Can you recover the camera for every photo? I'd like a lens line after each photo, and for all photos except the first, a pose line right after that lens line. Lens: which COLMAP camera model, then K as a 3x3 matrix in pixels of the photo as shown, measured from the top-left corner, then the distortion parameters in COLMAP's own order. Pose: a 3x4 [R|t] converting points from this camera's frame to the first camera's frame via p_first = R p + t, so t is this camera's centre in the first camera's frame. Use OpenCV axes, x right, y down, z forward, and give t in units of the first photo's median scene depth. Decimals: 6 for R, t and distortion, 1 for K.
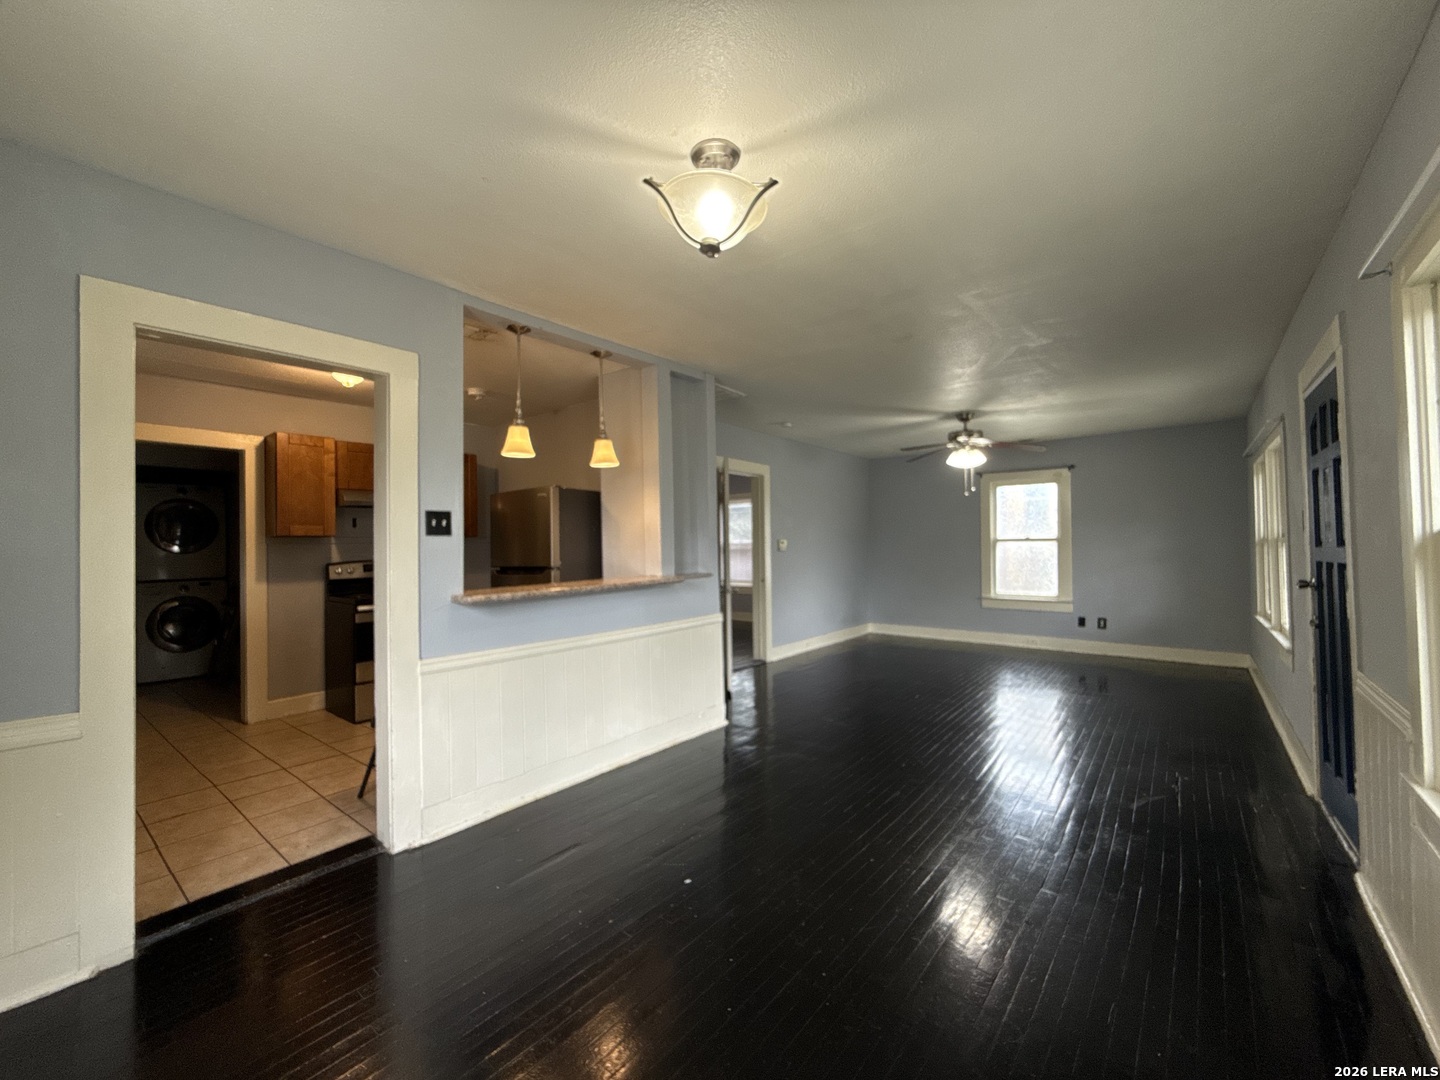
lens RADIAL K [[572.8, 0, 714.4], [0, 572.8, 536.6], [0, 0, 1]] dist [-0.001918, -0.000169]
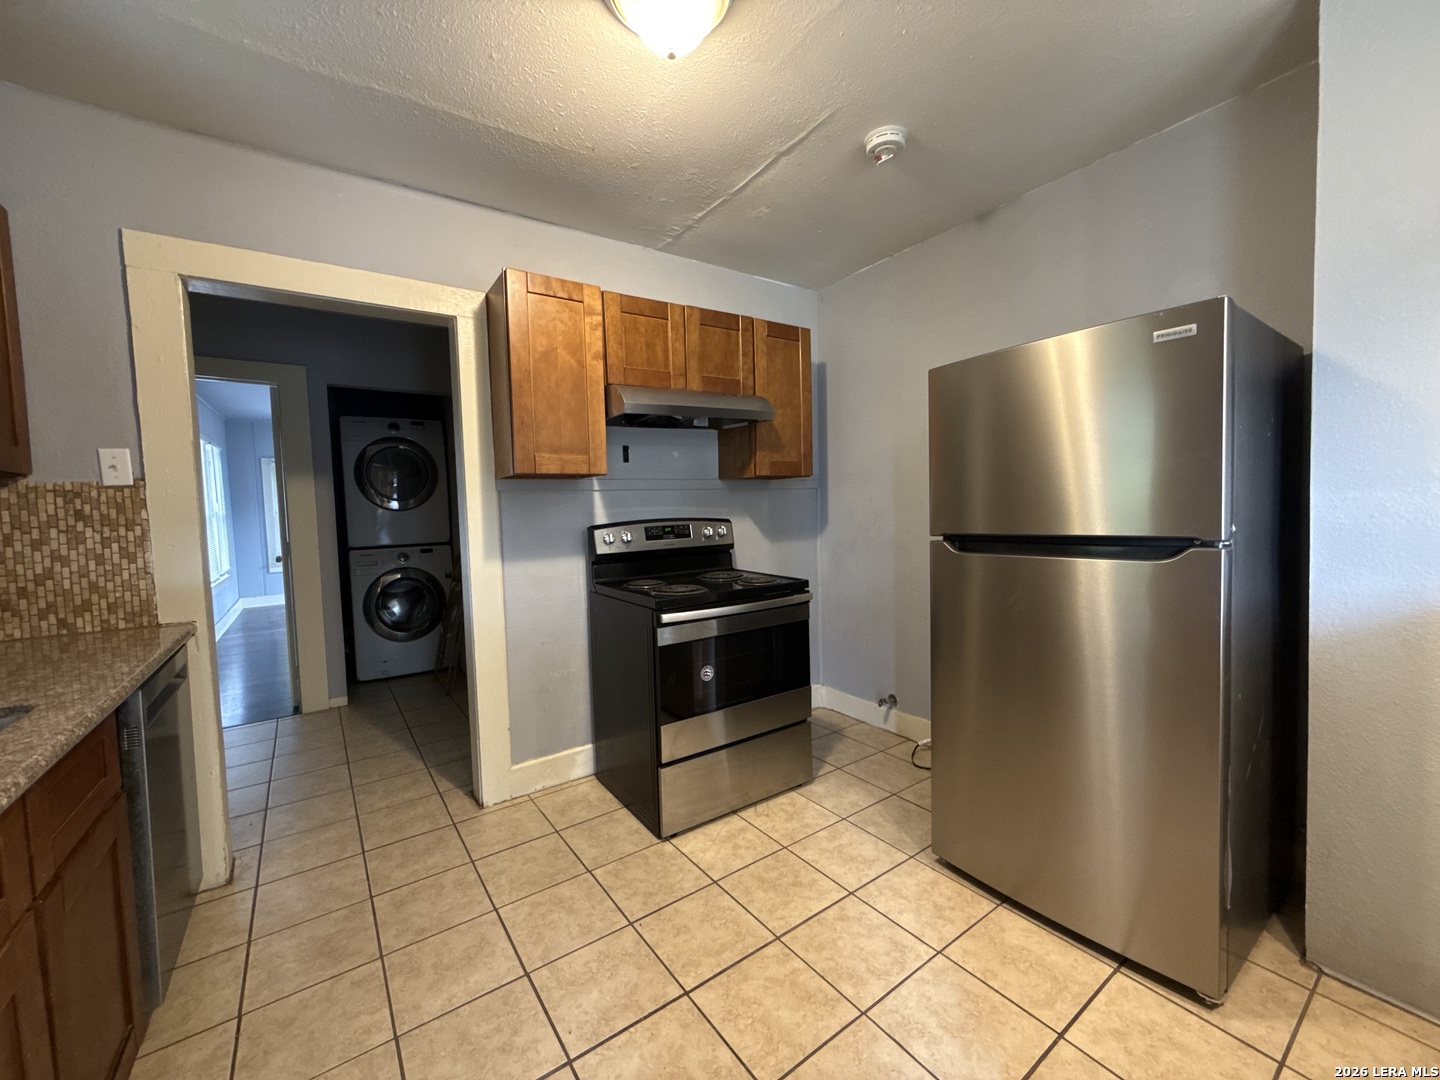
lens RADIAL K [[572.8, 0, 714.4], [0, 572.8, 536.6], [0, 0, 1]] dist [-0.001918, -0.000169]
pose [[0.958557, 0.005753, -0.284842, -0.414983], [0.015836, 0.997174, 0.073433, 0.018893], [0.284460, -0.074901, 0.955758, 0.515643]]
